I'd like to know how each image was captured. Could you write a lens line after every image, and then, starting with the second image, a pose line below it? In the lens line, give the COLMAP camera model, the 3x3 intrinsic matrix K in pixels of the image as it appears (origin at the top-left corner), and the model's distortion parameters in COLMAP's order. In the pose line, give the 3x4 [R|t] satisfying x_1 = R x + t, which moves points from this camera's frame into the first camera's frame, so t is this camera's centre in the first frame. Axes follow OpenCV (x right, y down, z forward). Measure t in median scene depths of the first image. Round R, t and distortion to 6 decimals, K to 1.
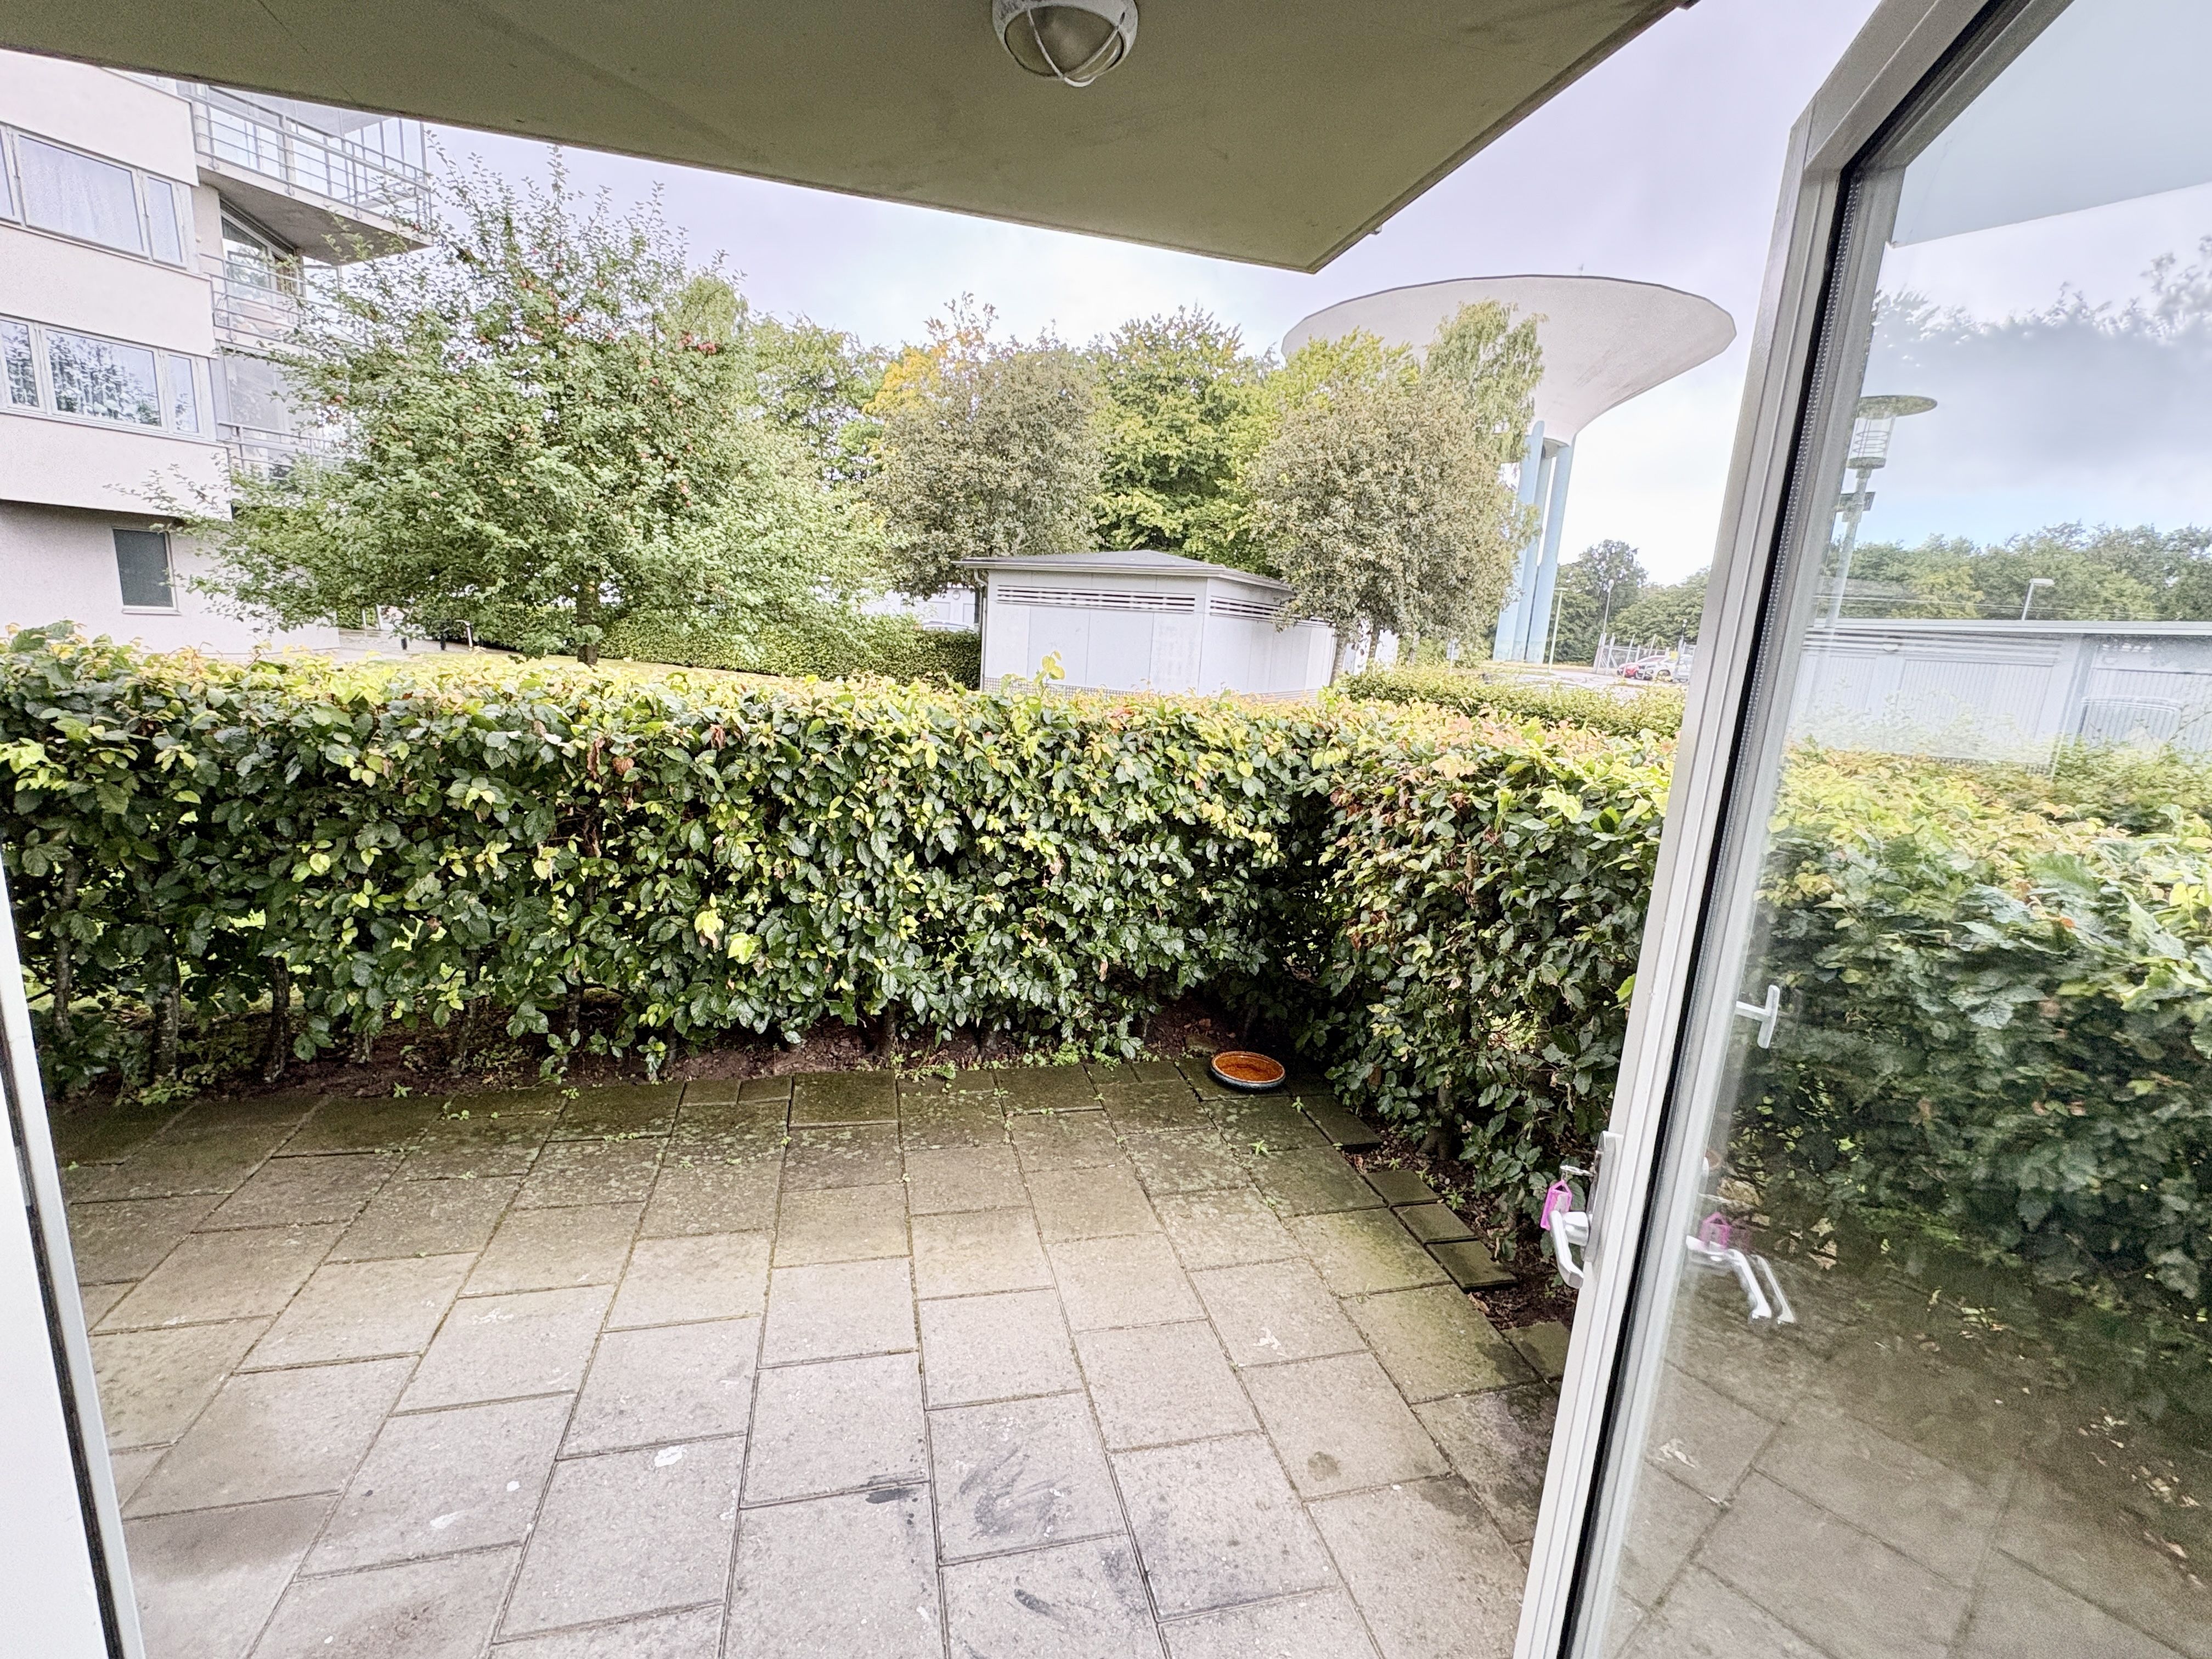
lens RADIAL K [[966.3, 0, 1095.7], [0, 966.3, 832.3], [0, 0, 1]] dist [-0.006796, 0.001559]
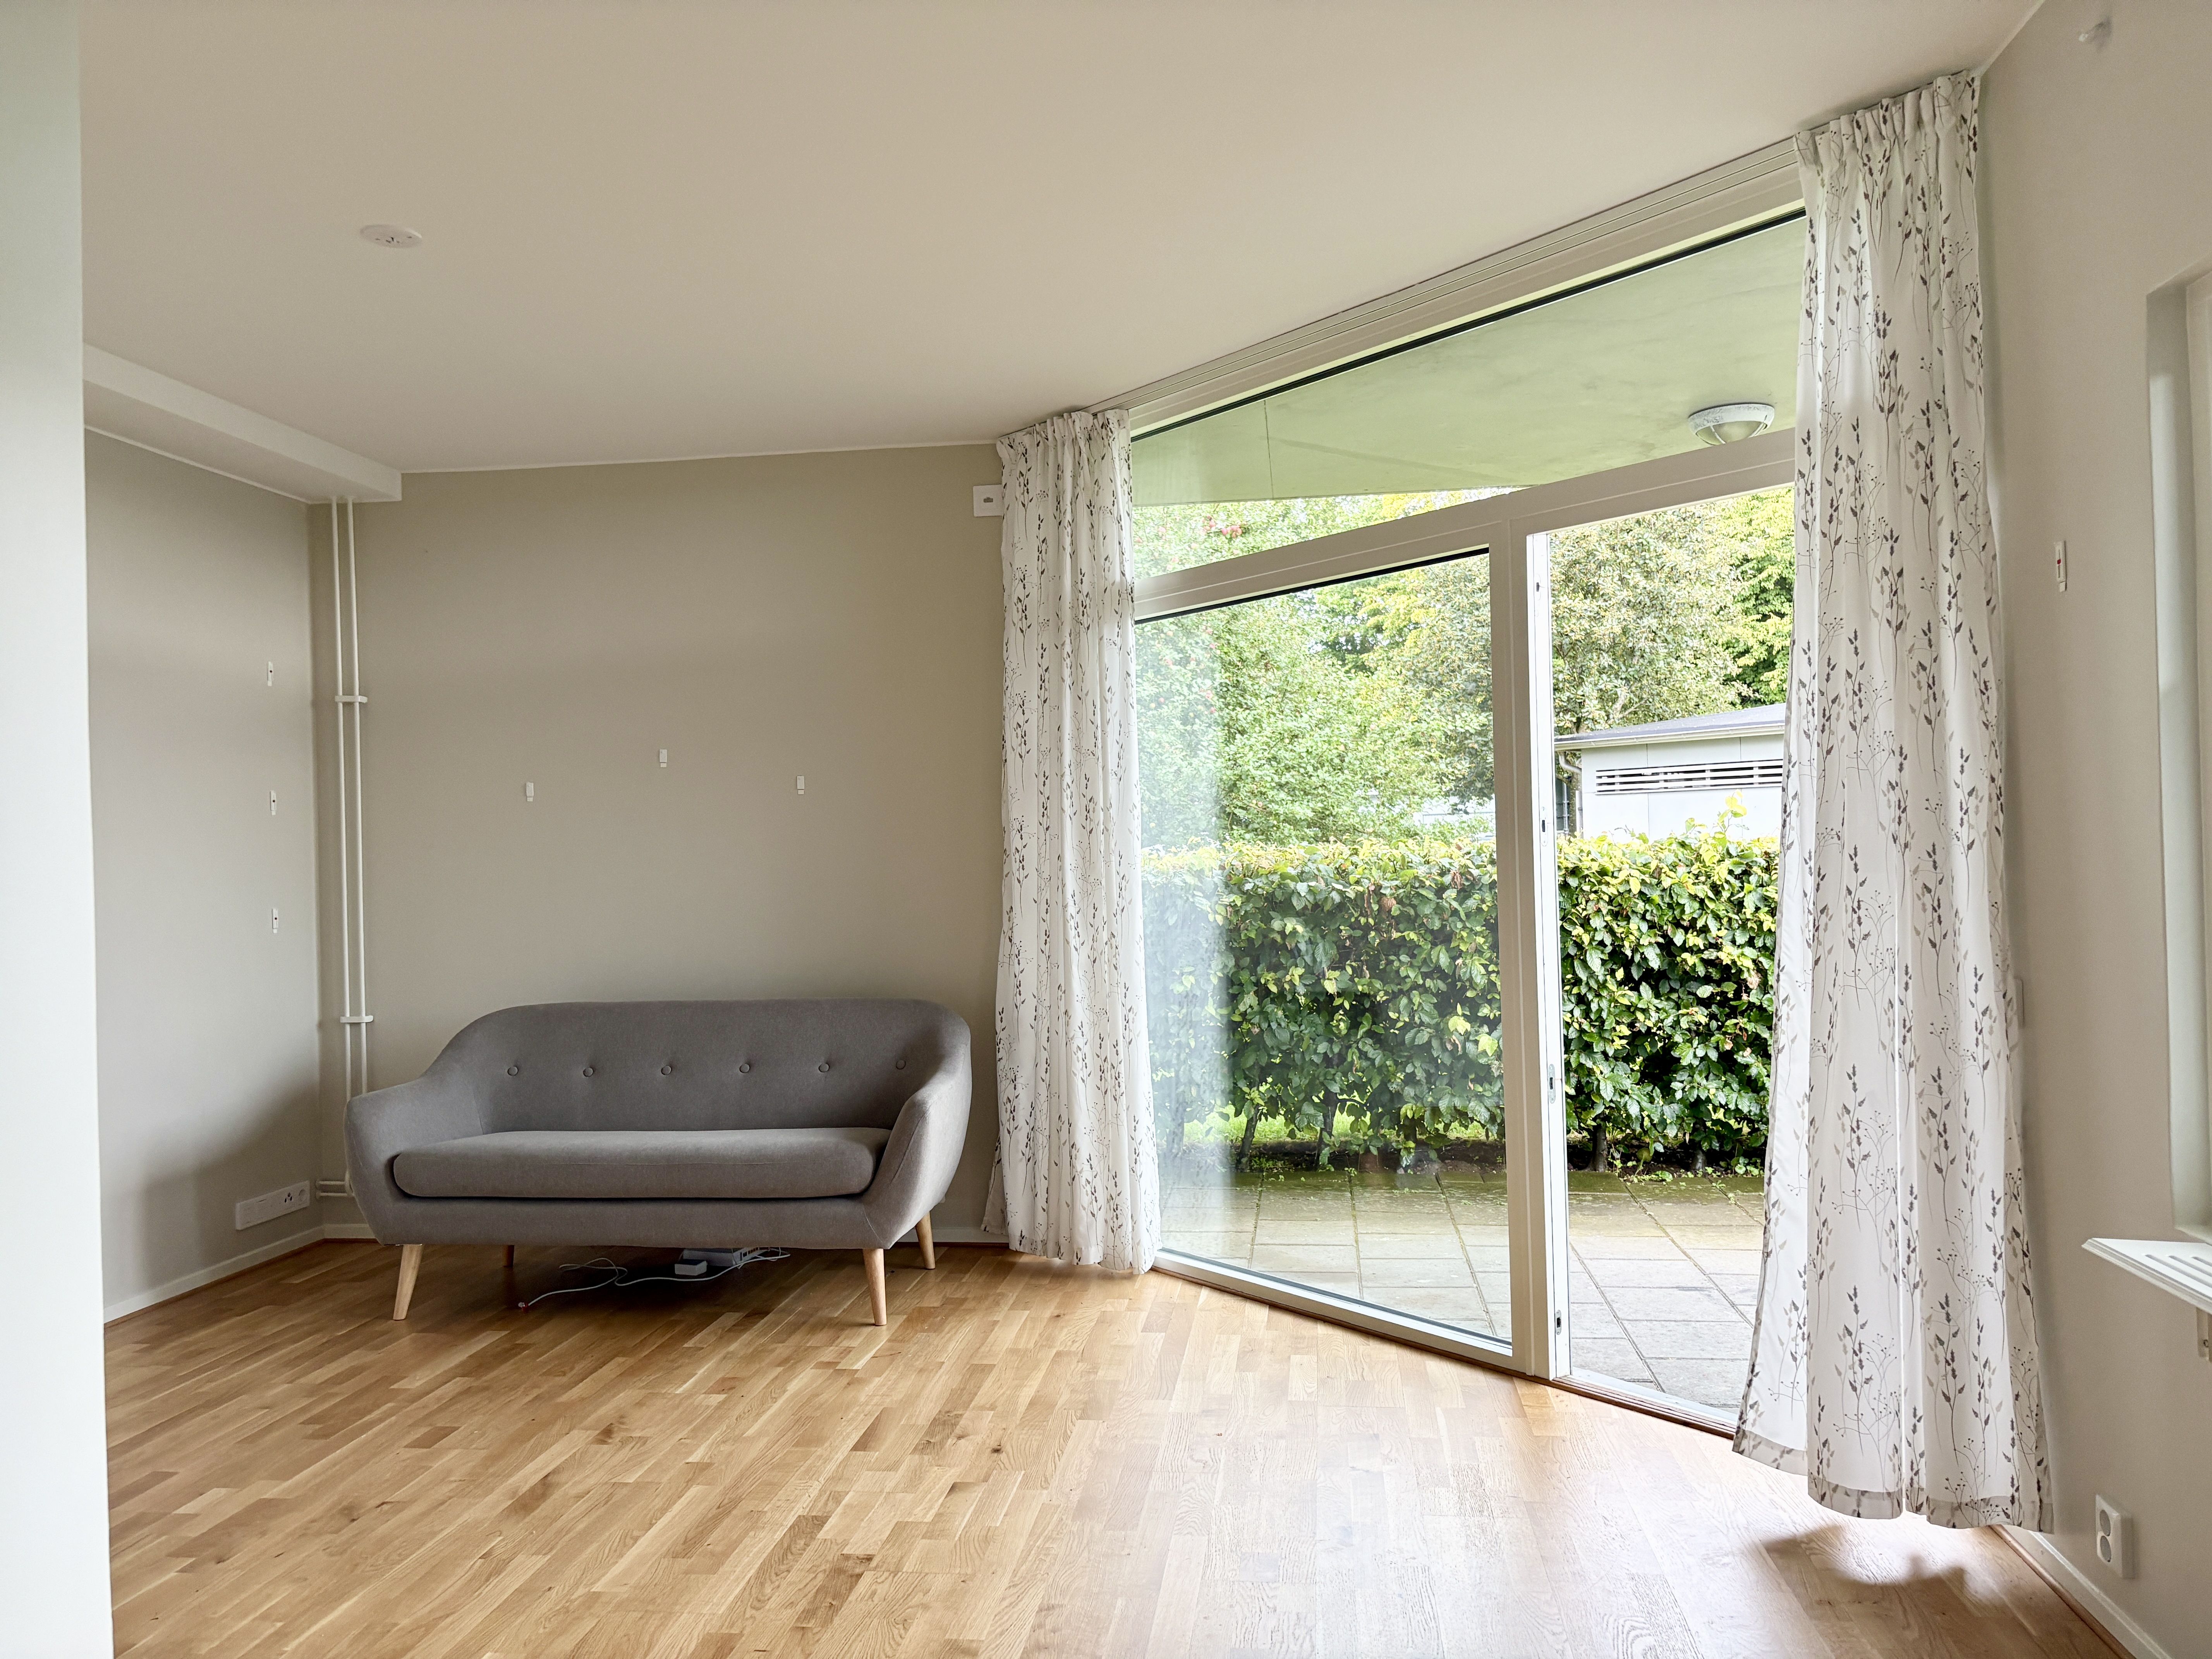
lens RADIAL K [[1657.9, 0, 1097.2], [0, 1657.9, 821.9], [0, 0, 1]] dist [0.025658, -0.029098]
pose [[0.928879, -0.085946, -0.360272, -0.039278], [-0.000754, 0.972264, -0.233886, 0.319620], [0.370381, 0.217523, 0.903051, -1.089929]]
